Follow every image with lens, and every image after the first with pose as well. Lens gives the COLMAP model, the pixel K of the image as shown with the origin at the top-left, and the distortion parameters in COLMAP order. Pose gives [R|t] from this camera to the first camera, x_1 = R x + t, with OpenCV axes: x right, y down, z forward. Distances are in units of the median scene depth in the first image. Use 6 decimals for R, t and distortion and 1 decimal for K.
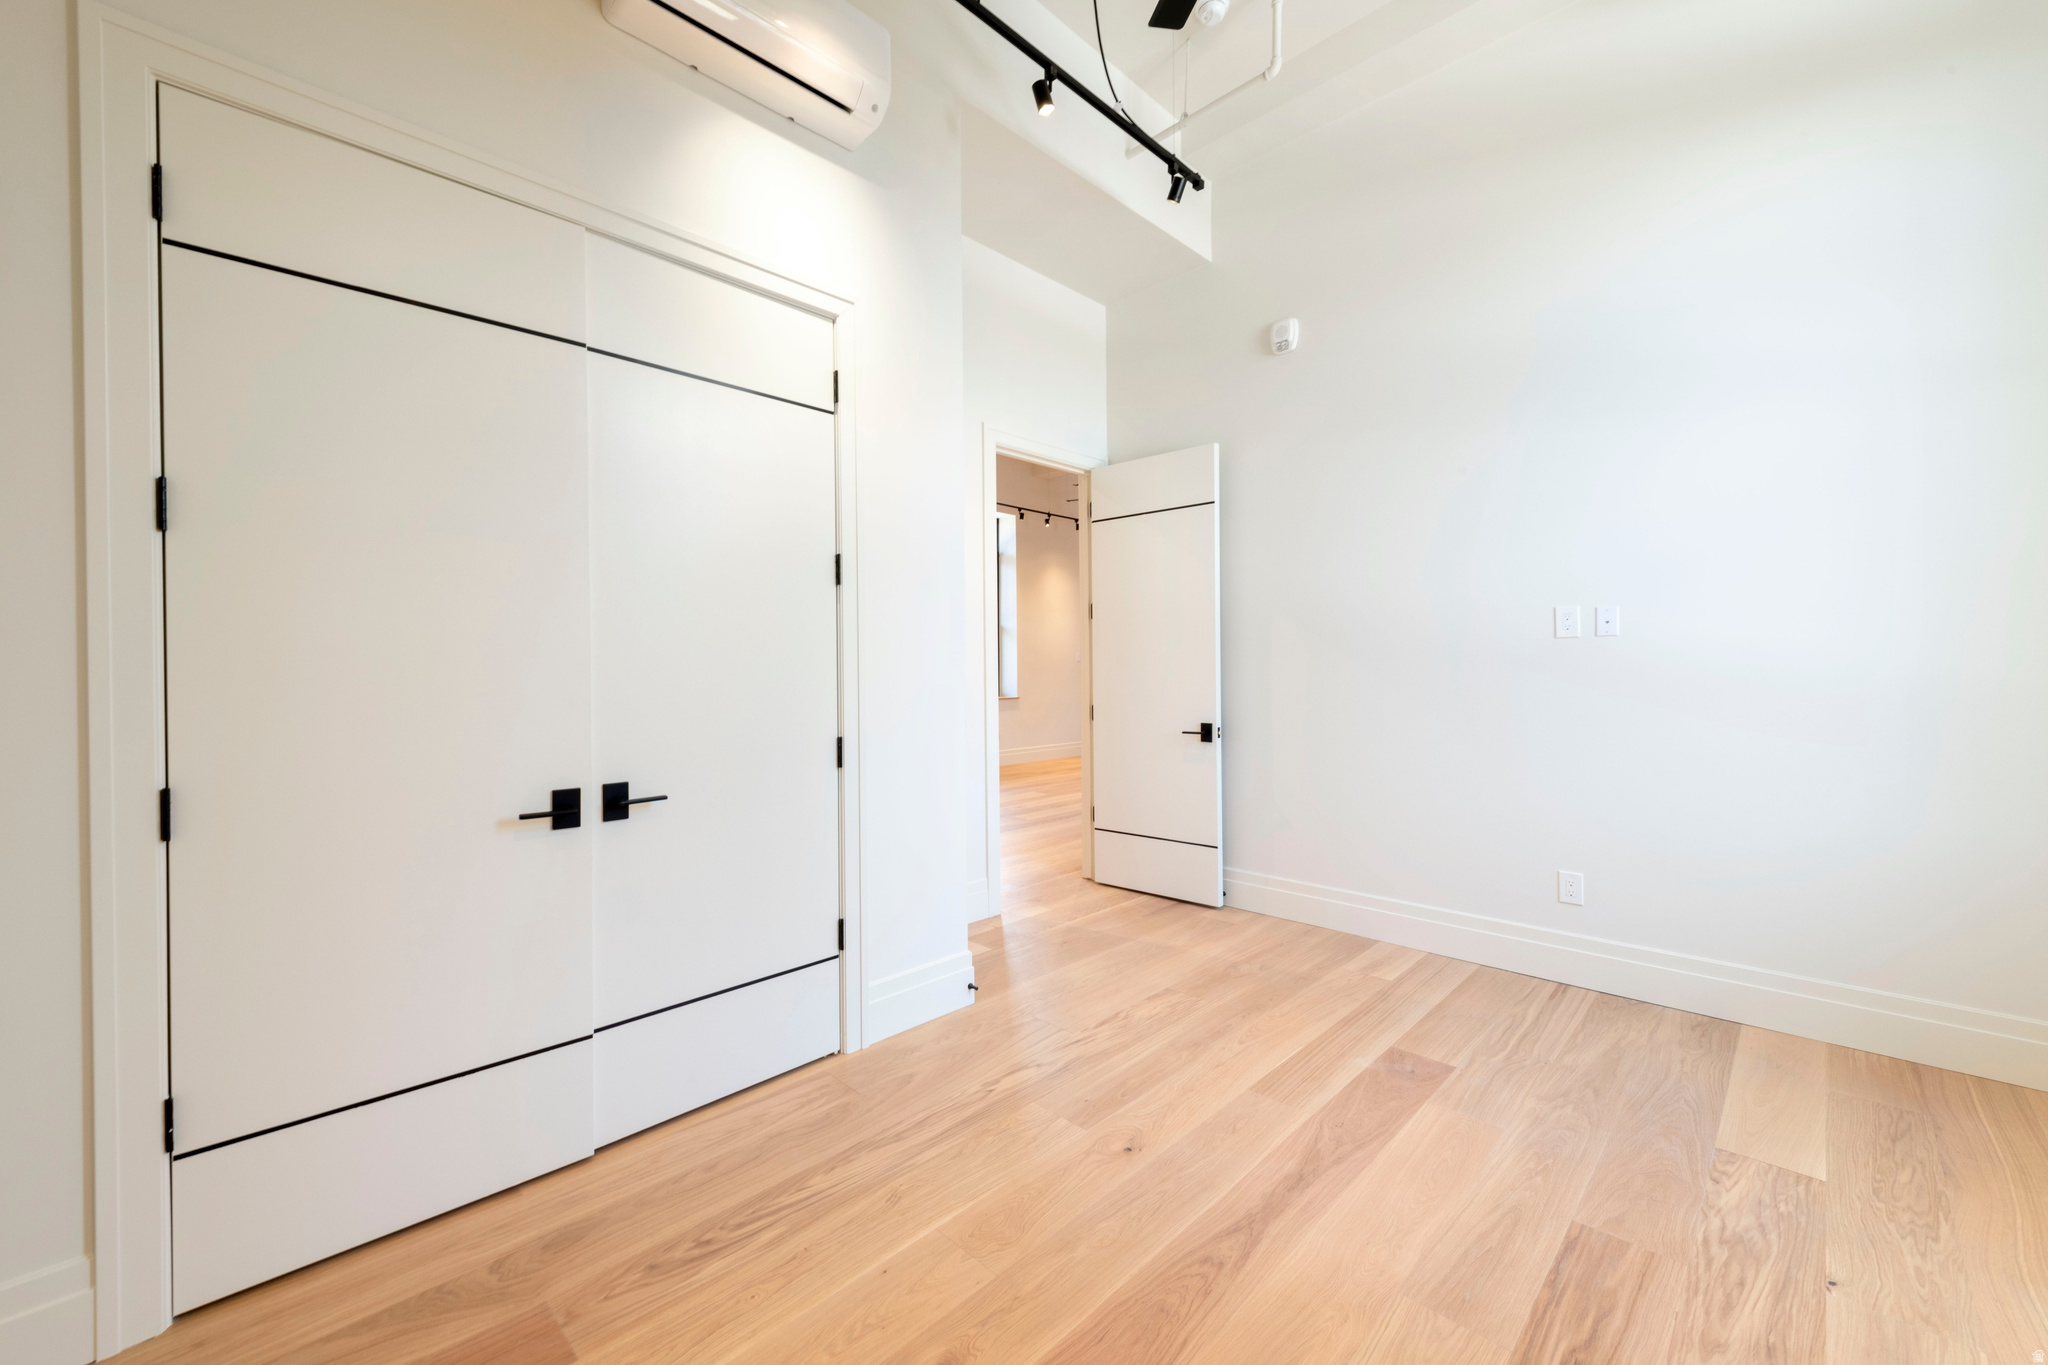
lens RADIAL K [[801.9, 0, 1022.5], [0, 801.9, 671.3], [0, 0, 1]] dist [0.005624, -0.001785]
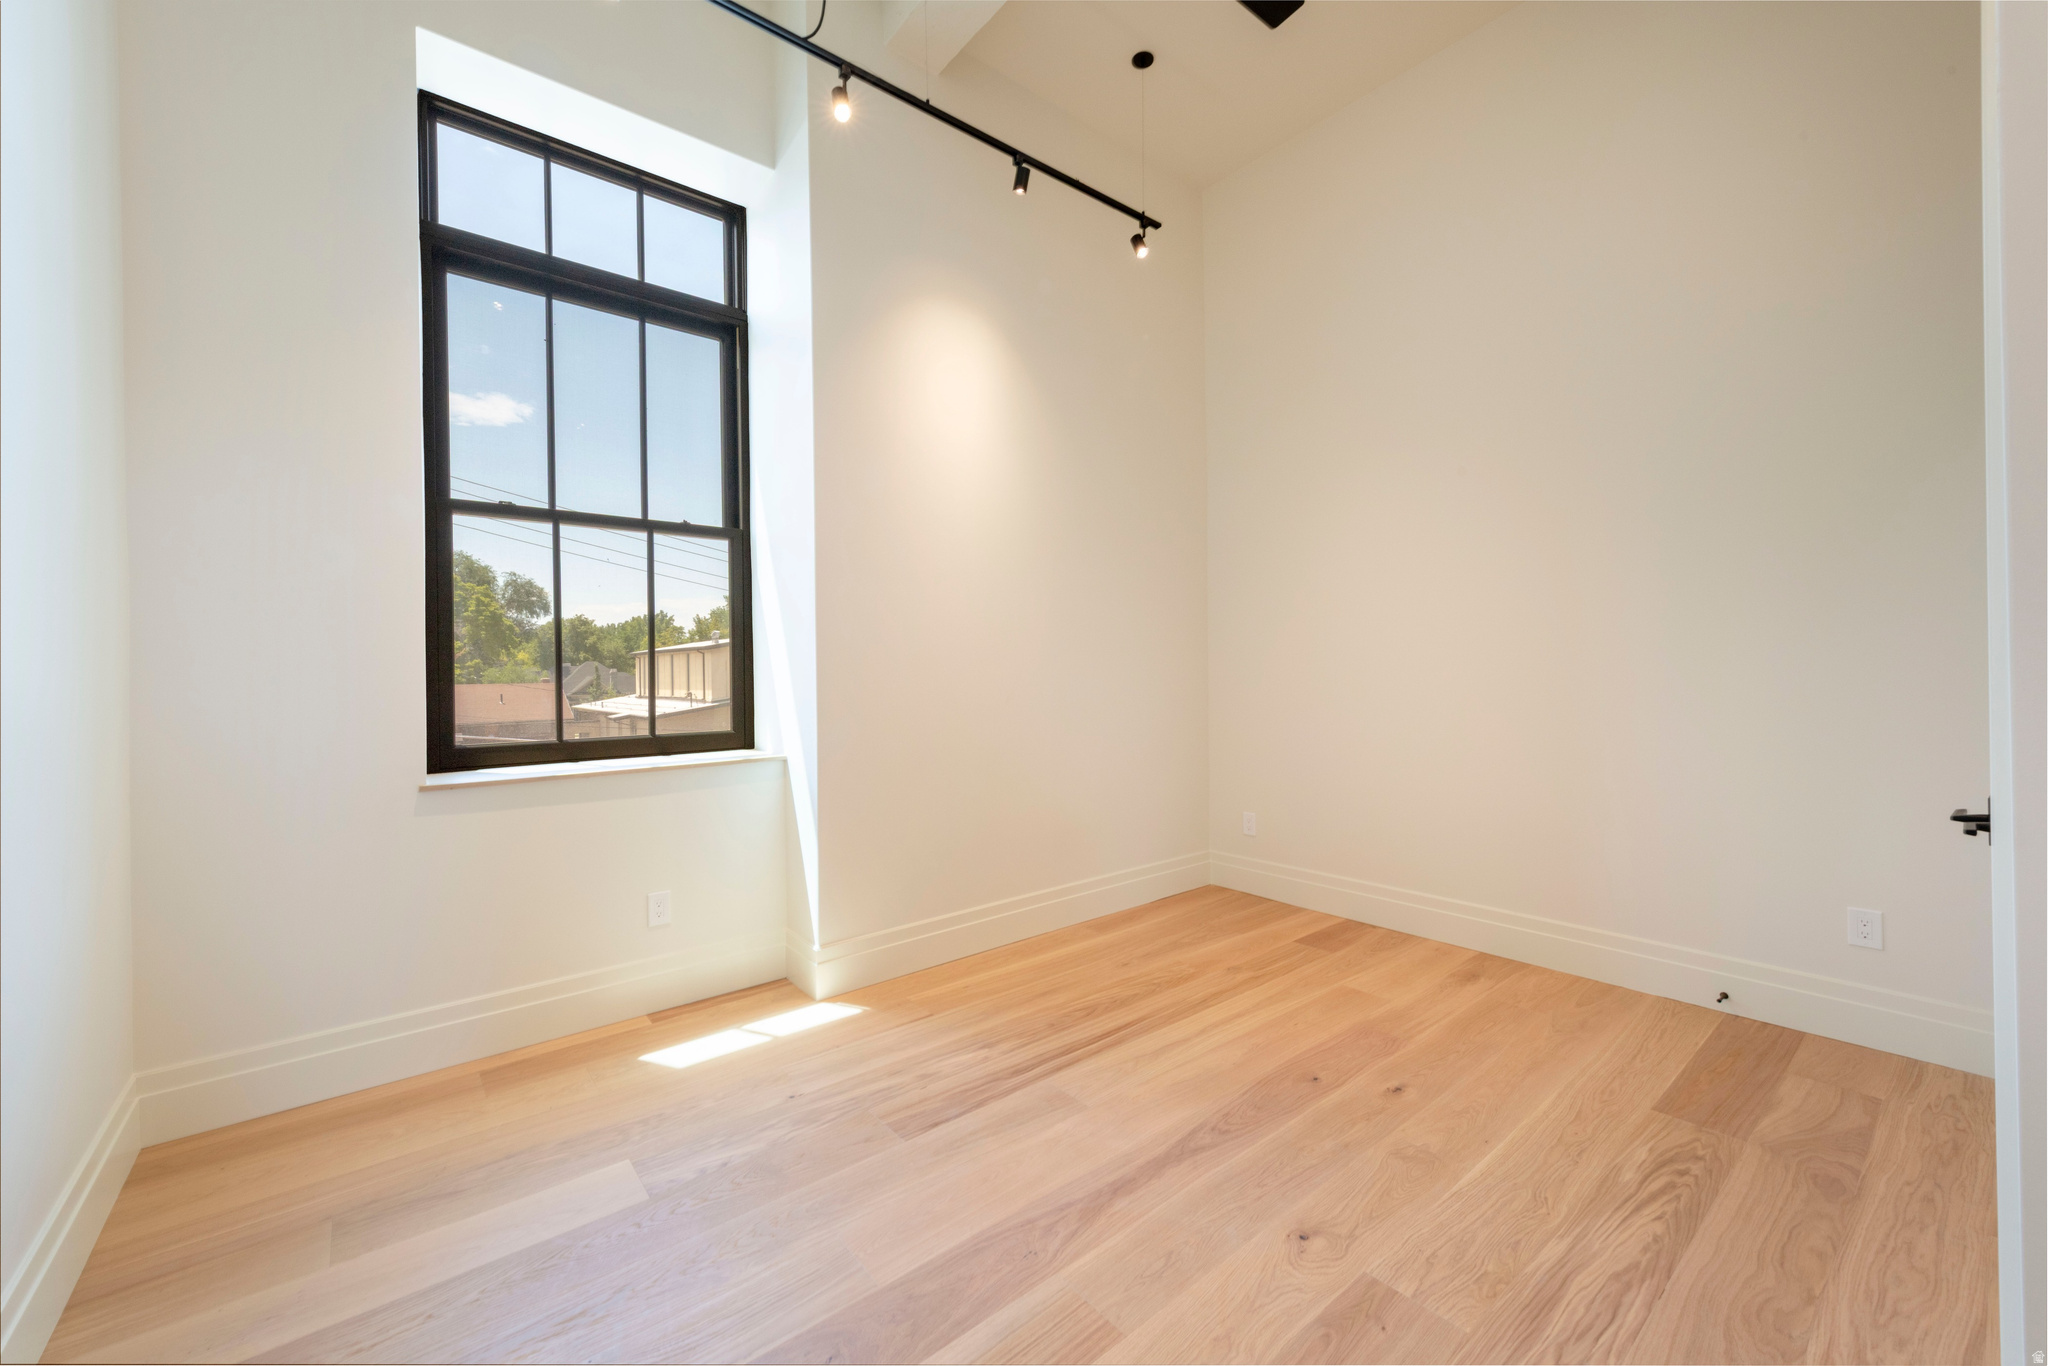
lens RADIAL K [[801.9, 0, 1017.9], [0, 801.9, 675.8], [0, 0, 1]] dist [0.005624, -0.001785]
pose [[-0.993805, 0.023783, 0.108563, 0.367399], [0.024787, 0.999661, 0.007908, -0.008995], [-0.108338, 0.010550, -0.994058, 2.116609]]
